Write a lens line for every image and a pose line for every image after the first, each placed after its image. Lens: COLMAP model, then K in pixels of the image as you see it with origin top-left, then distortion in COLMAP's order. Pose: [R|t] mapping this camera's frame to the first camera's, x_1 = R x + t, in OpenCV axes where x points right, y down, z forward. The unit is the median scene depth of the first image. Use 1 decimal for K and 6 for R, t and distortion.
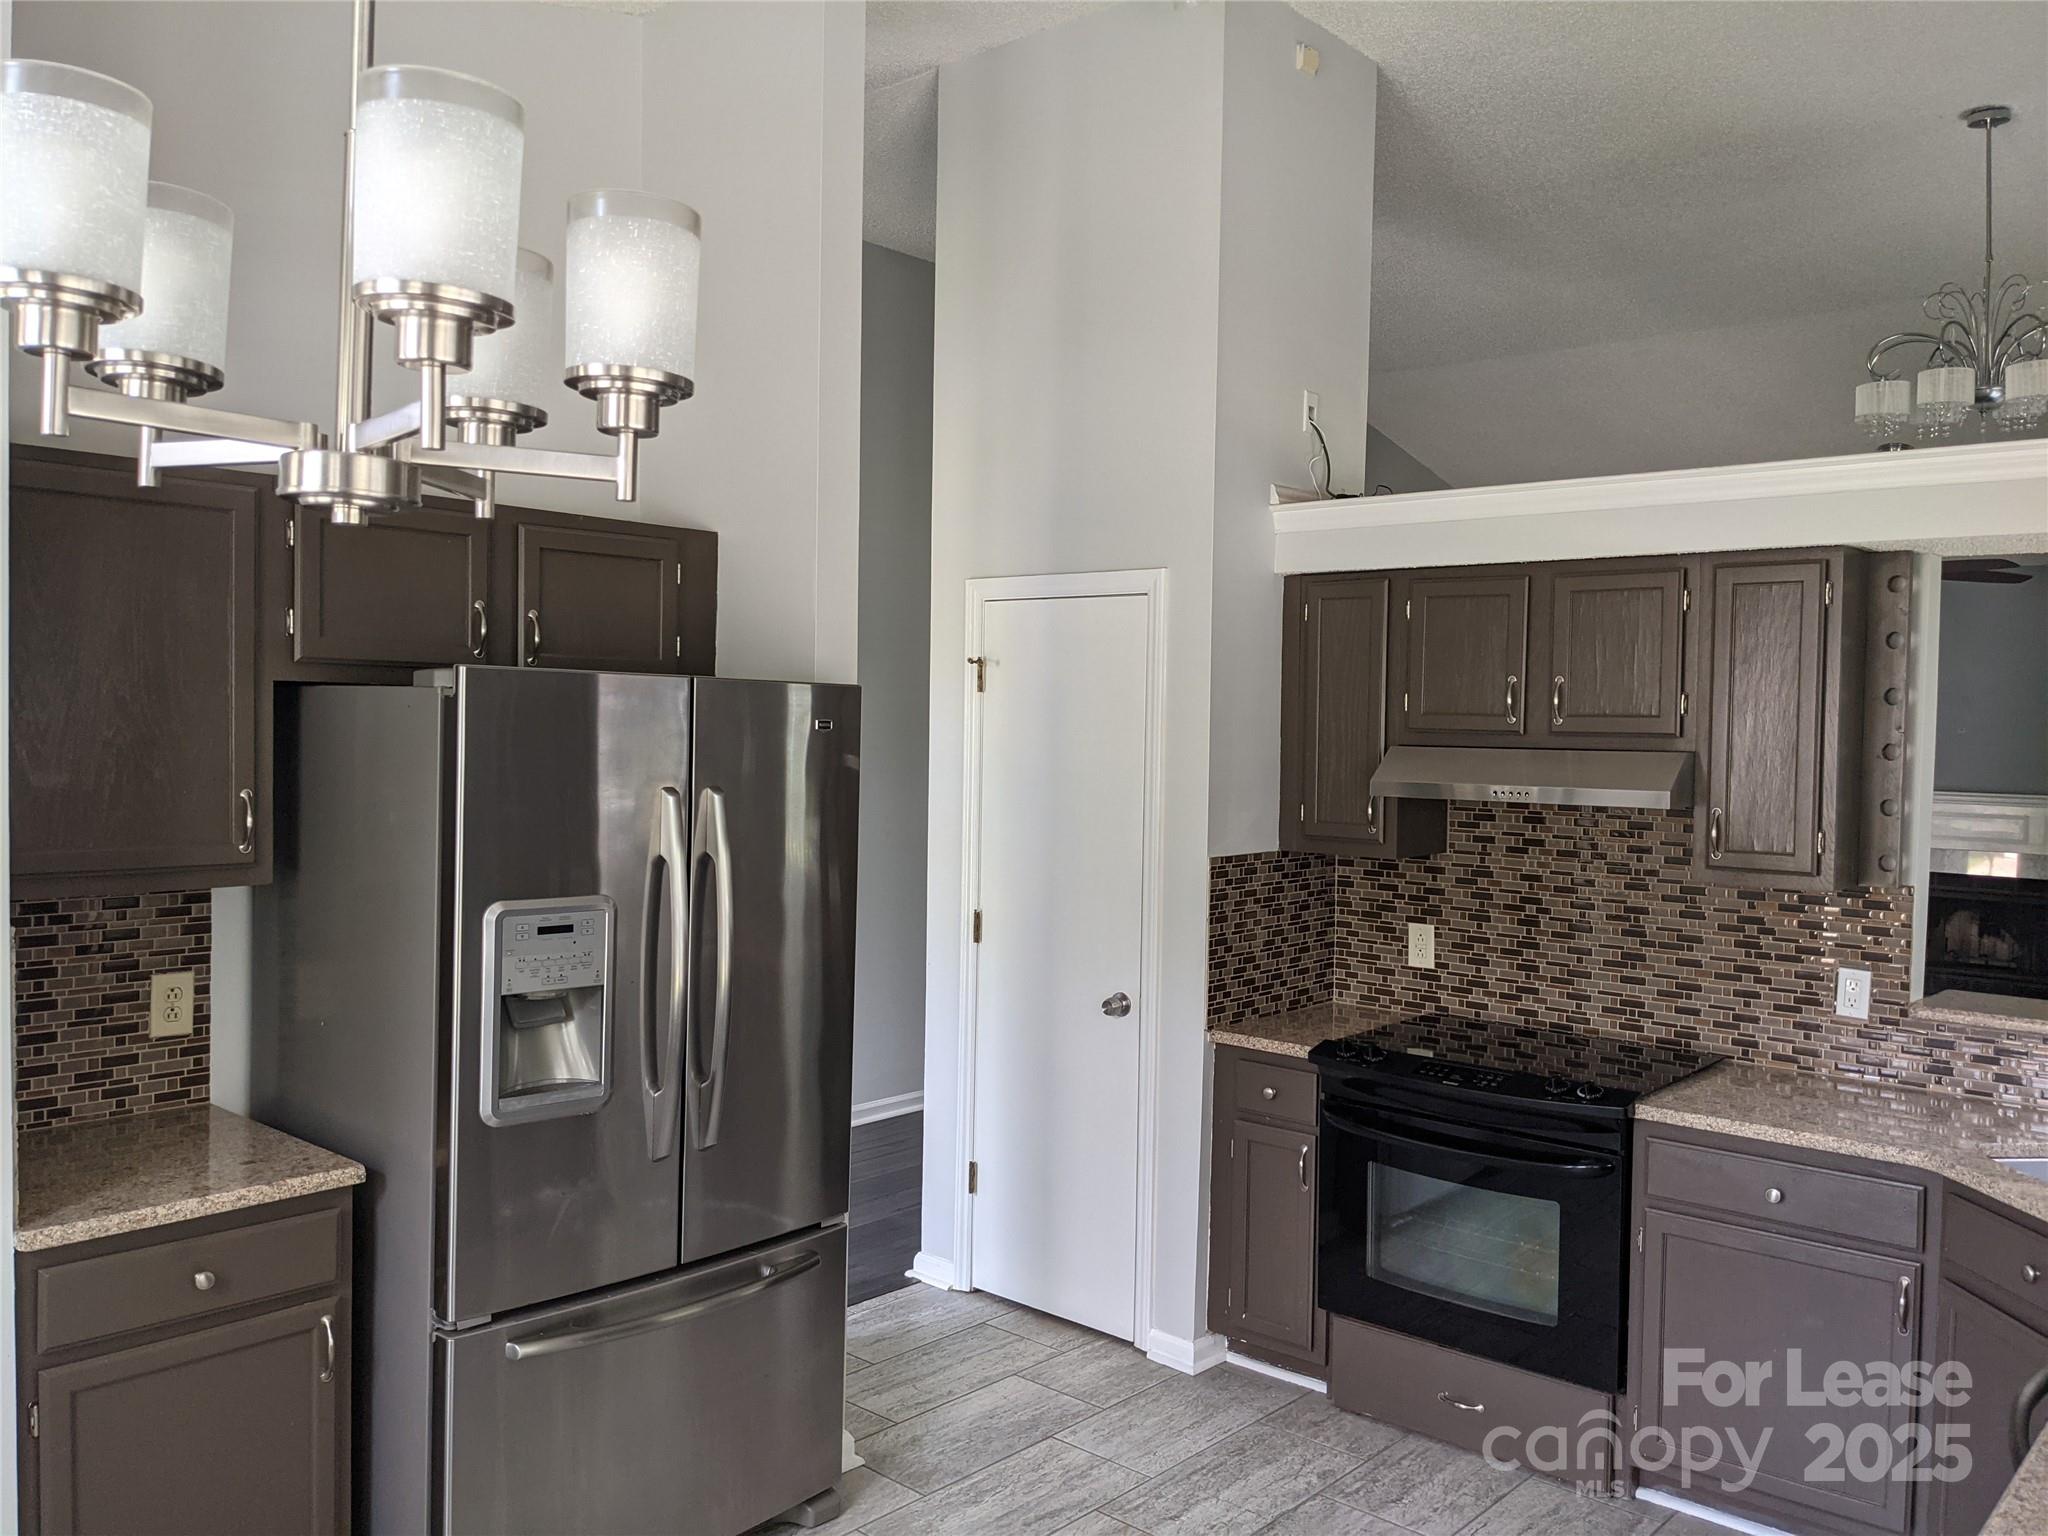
lens RADIAL K [[1604.1, 0, 1024.0], [0, 1604.1, 762.1], [0, 0, 1]] dist [0.061971, -0.125432]
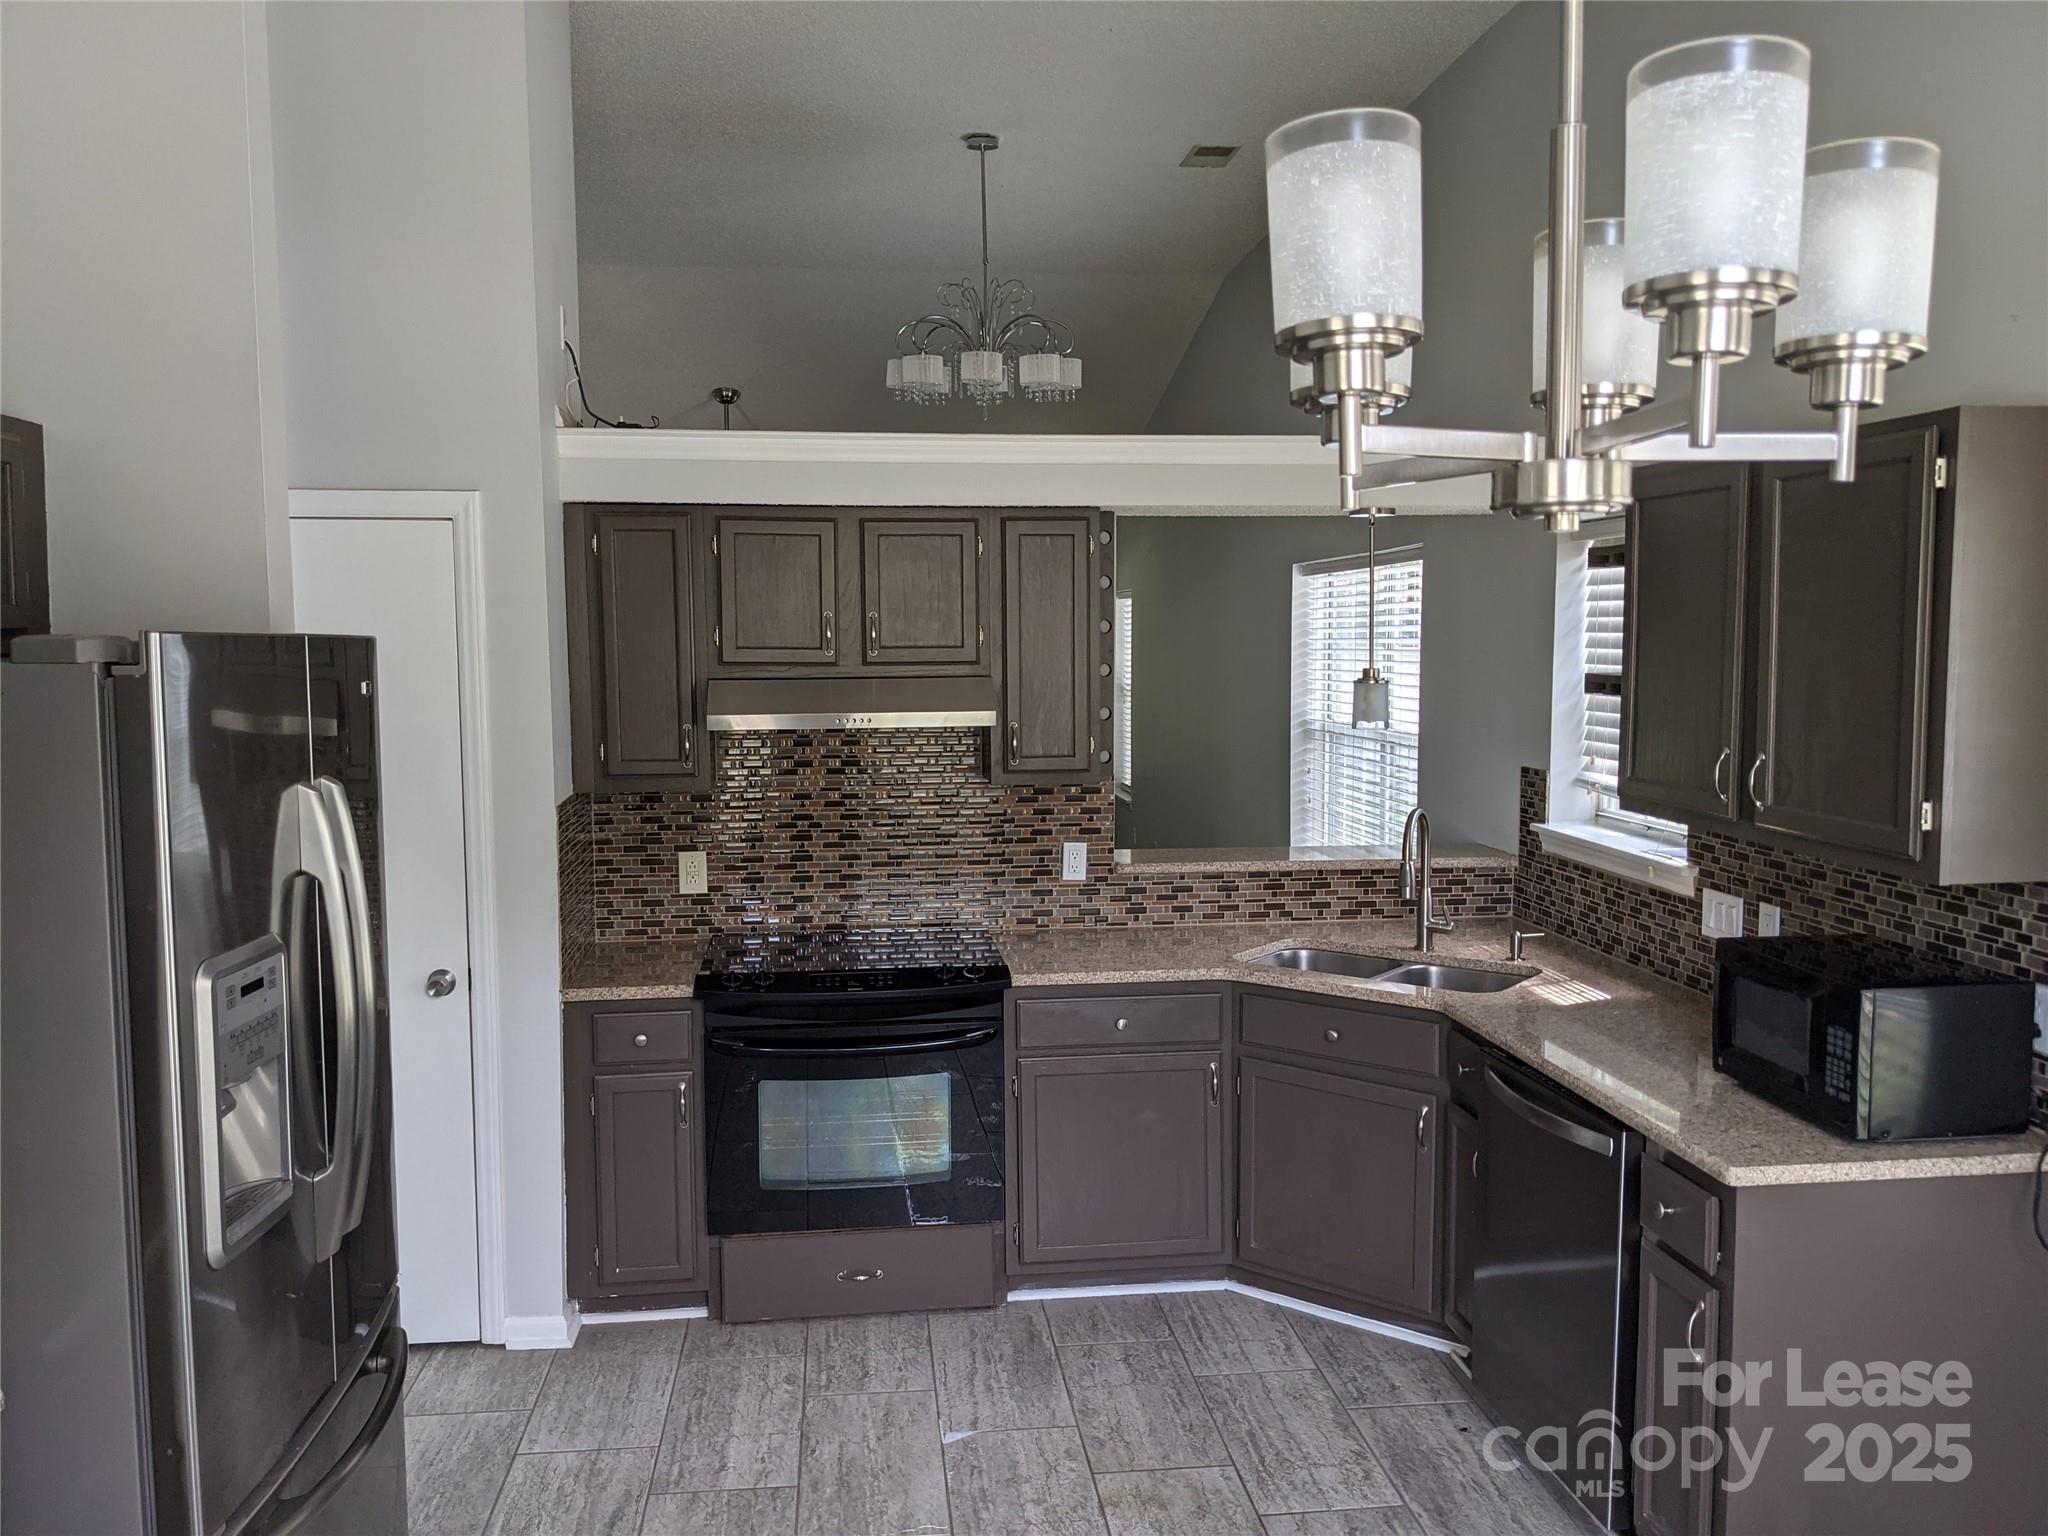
lens RADIAL K [[1602.3, 0, 1027.1], [0, 1602.3, 769.3], [0, 0, 1]] dist [0.089192, -0.259199]
pose [[0.664751, -0.082197, 0.742529, -0.413519], [0.036807, 0.996325, 0.077340, -0.025990], [-0.746158, -0.024081, 0.665334, 0.180009]]
